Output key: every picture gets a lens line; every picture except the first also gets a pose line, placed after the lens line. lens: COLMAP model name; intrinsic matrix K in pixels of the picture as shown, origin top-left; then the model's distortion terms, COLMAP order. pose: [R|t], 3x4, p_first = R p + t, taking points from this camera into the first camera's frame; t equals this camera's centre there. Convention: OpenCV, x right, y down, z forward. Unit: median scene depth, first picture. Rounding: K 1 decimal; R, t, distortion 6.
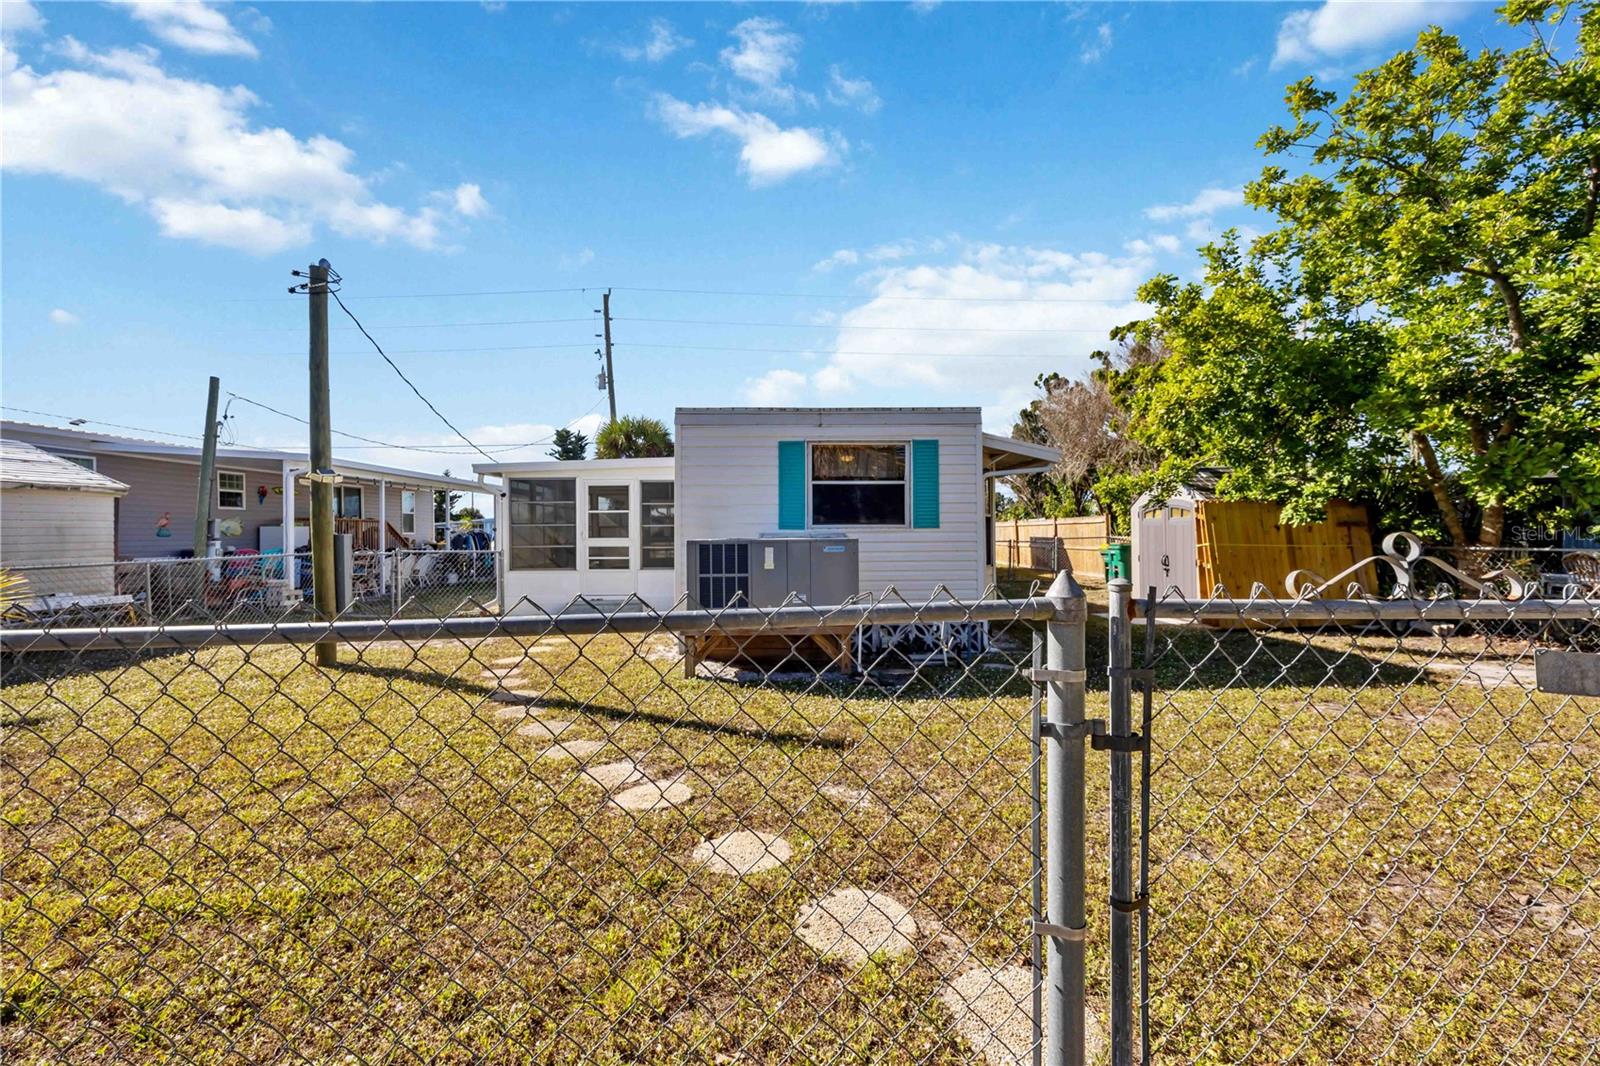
lens RADIAL K [[647.3, 0, 822.7], [0, 647.3, 530.6], [0, 0, 1]] dist [-0.000386, -0.000163]
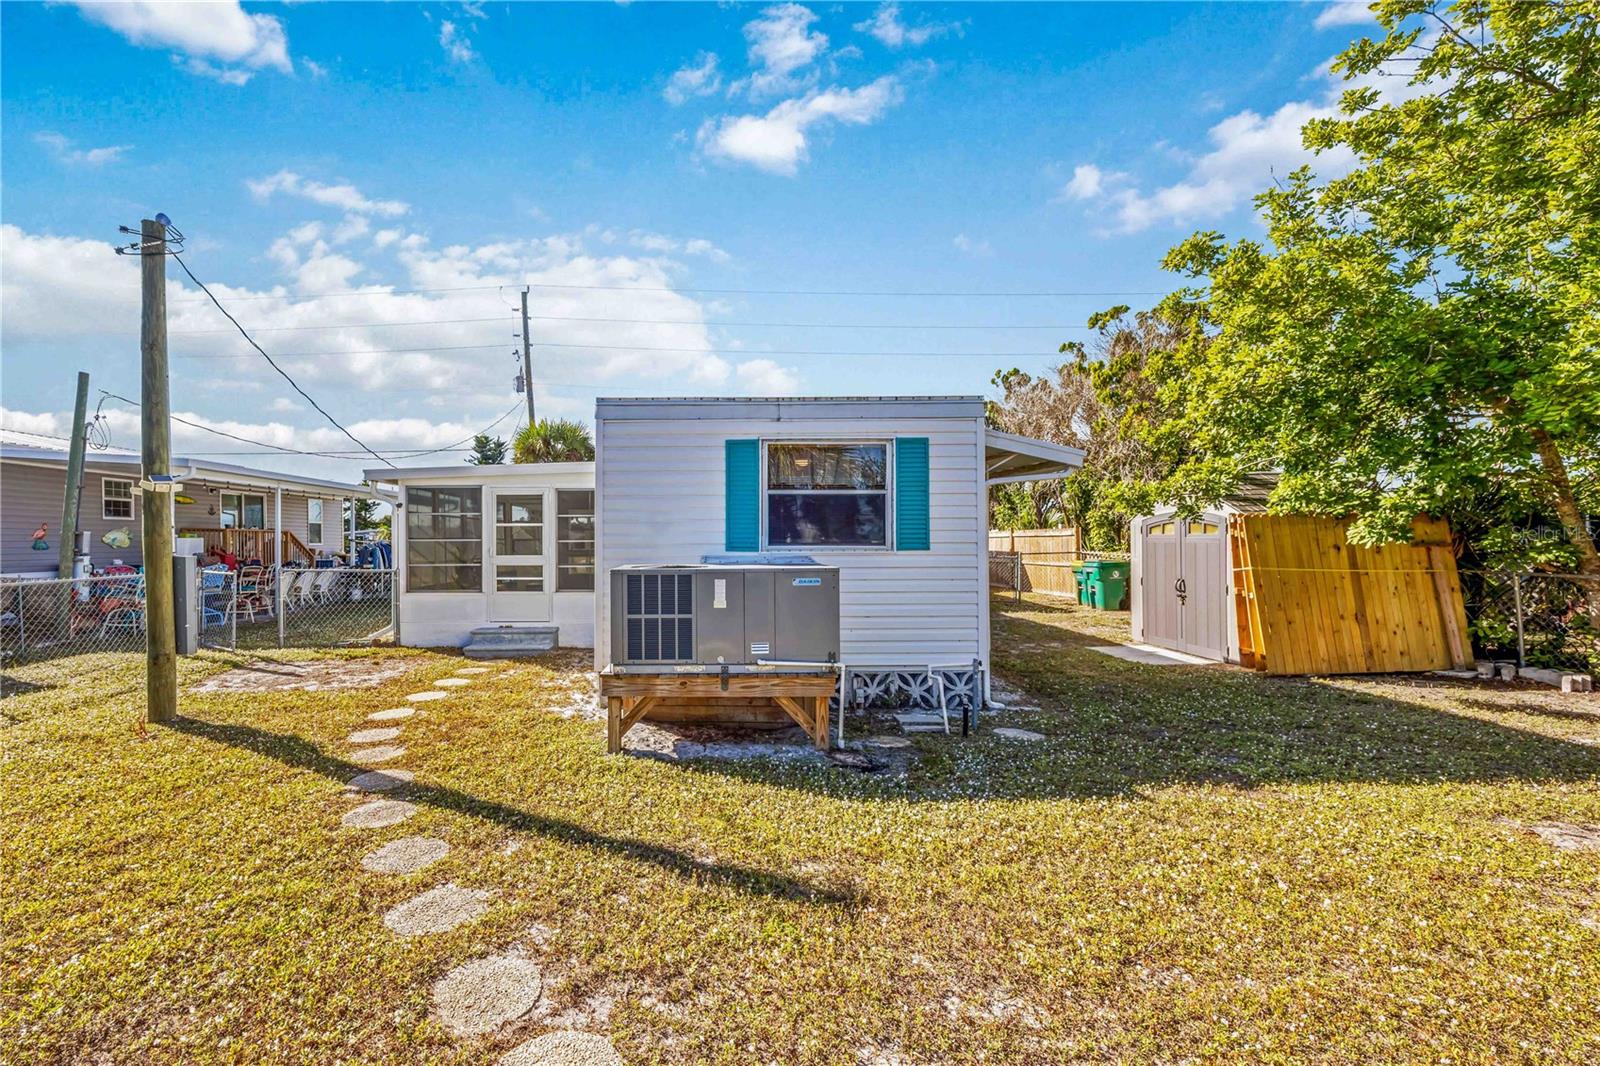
lens RADIAL K [[650.5, 0, 722.3], [0, 650.5, 541.0], [0, 0, 1]] dist [-0.001725, 0.000053]
pose [[0.999464, 0.003201, -0.032595, -0.042491], [-0.003045, 0.999984, 0.004844, -0.016956], [0.032610, -0.004742, 0.999457, 0.189632]]
